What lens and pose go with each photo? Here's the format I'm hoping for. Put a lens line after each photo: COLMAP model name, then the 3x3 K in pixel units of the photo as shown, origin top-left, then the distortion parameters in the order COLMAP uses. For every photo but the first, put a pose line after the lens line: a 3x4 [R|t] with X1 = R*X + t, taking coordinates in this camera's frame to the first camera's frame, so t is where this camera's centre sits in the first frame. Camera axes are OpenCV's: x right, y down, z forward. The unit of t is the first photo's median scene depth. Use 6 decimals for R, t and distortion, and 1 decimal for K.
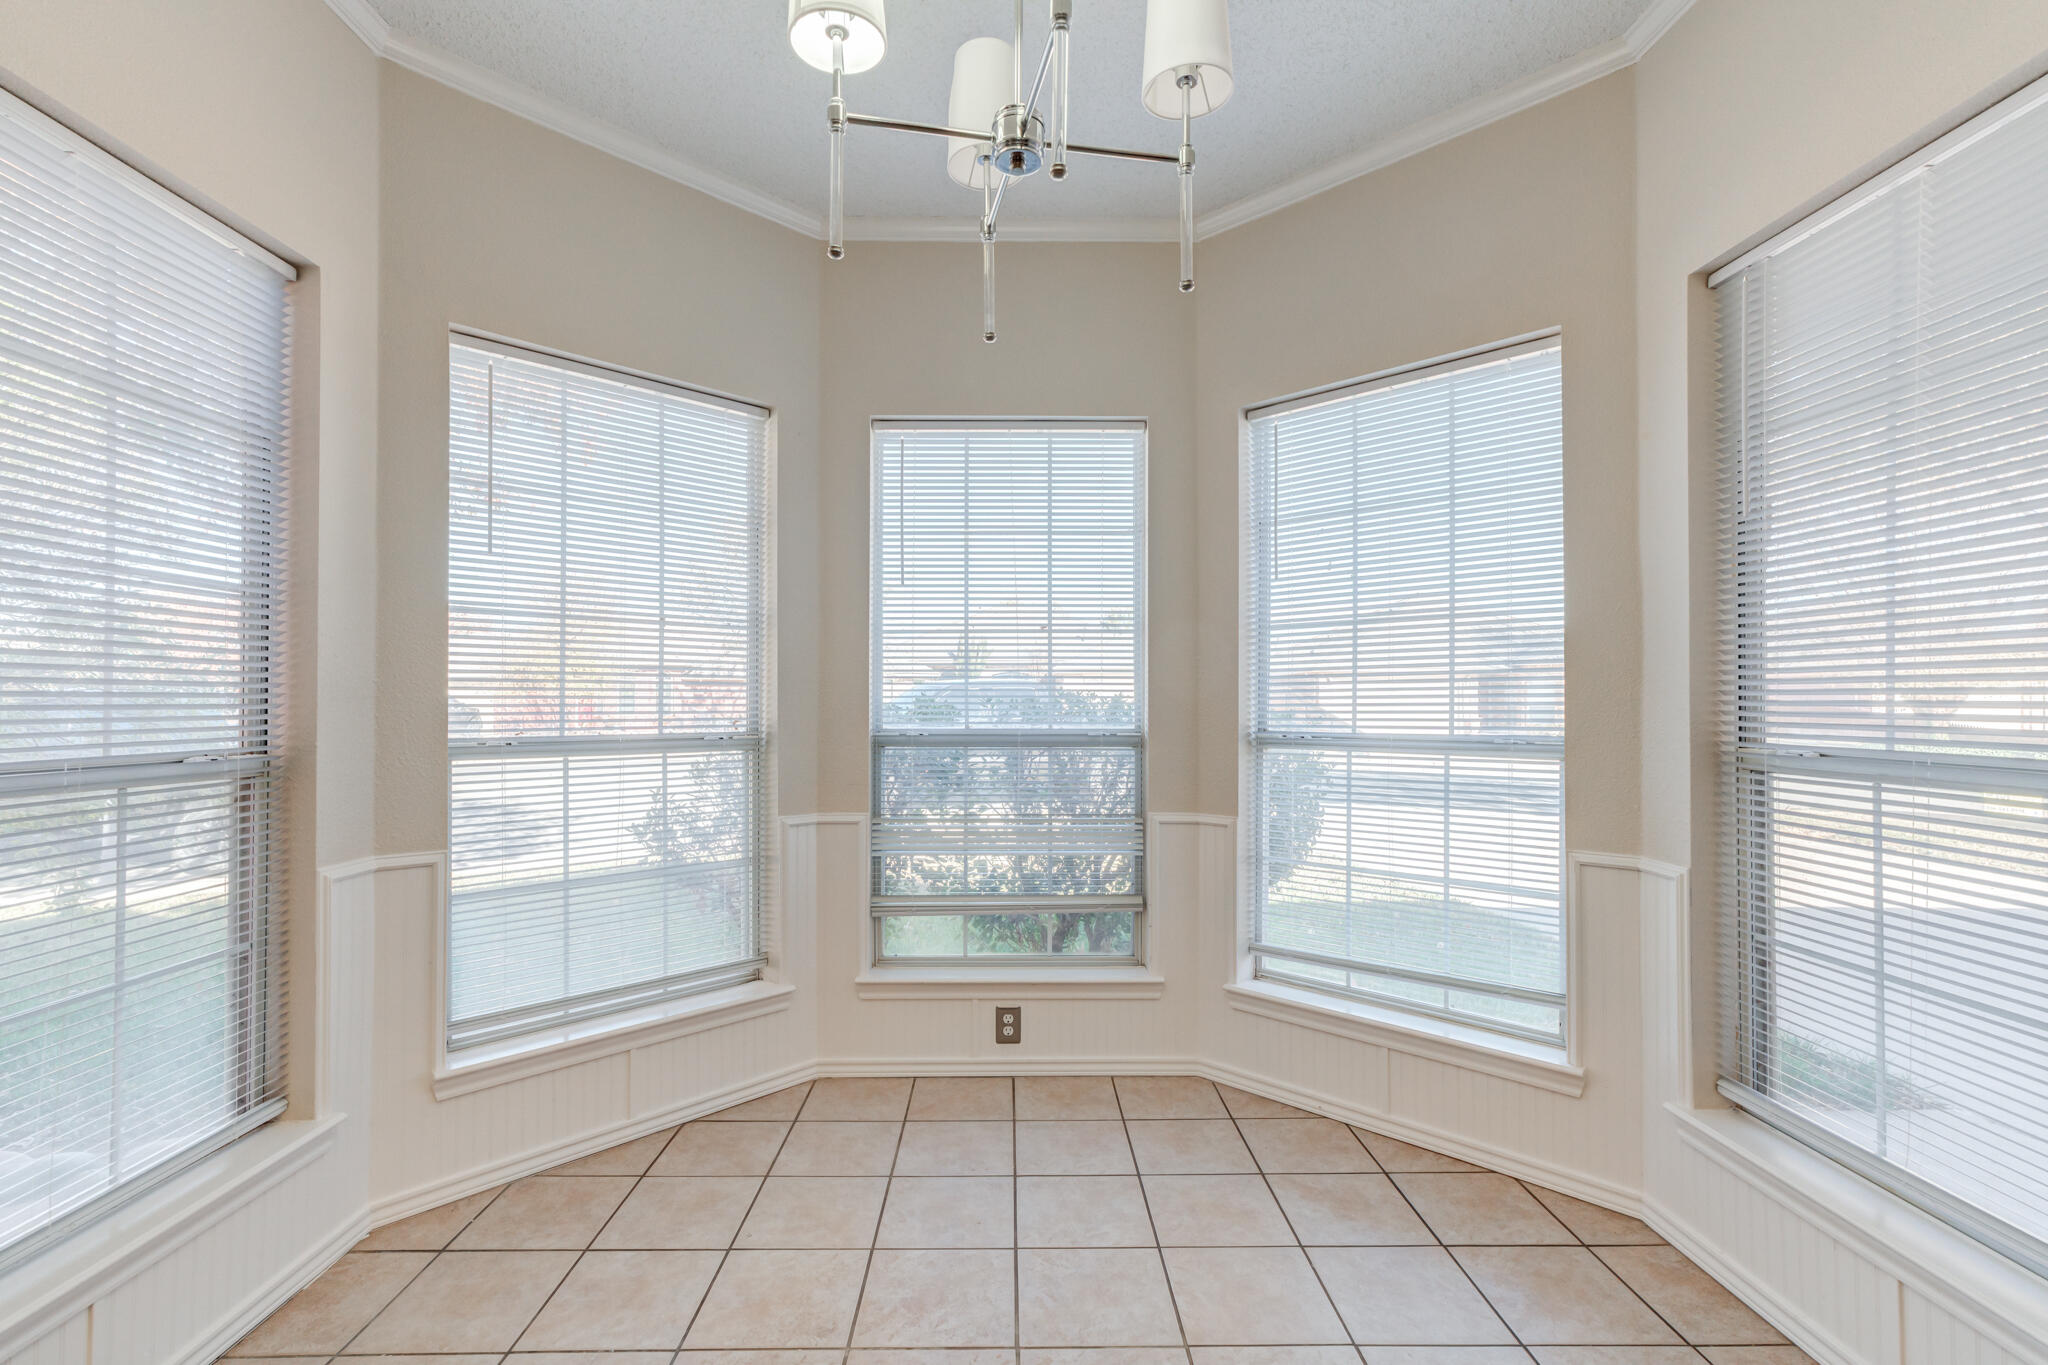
lens RADIAL K [[927.7, 0, 952.8], [0, 927.7, 697.4], [0, 0, 1]] dist [-0.012613, 0.008398]
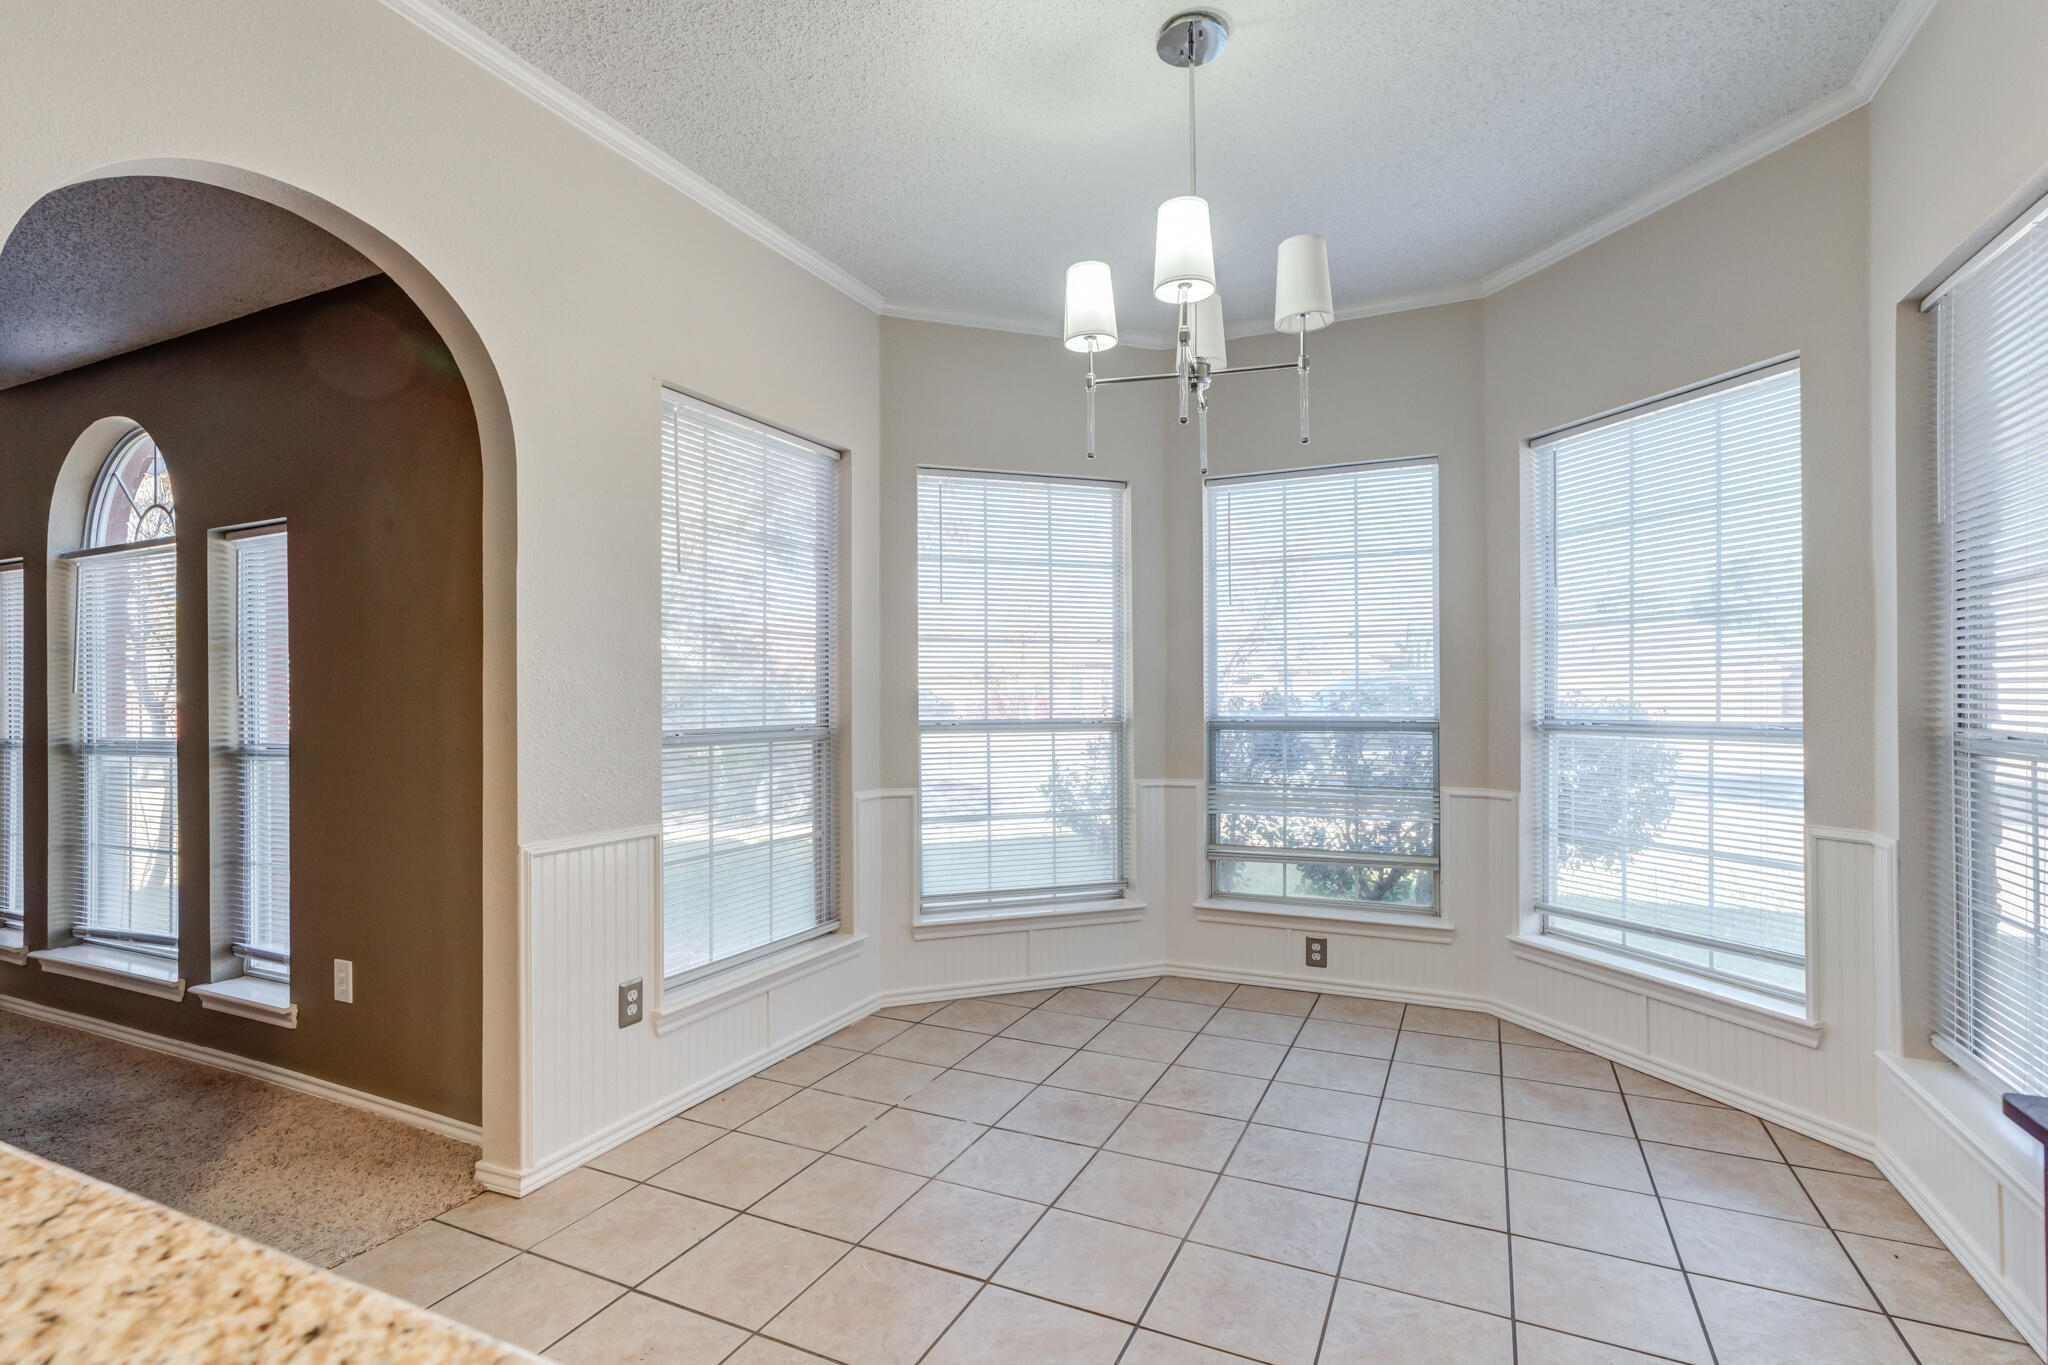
lens RADIAL K [[927.7, 0, 1016.3], [0, 927.7, 692.5], [0, 0, 1]] dist [-0.012613, 0.008398]
pose [[0.916138, -0.008225, -0.400779, 0.238366], [0.009256, 0.999957, 0.000638, -0.002944], [0.400757, -0.004294, 0.916175, -0.383156]]
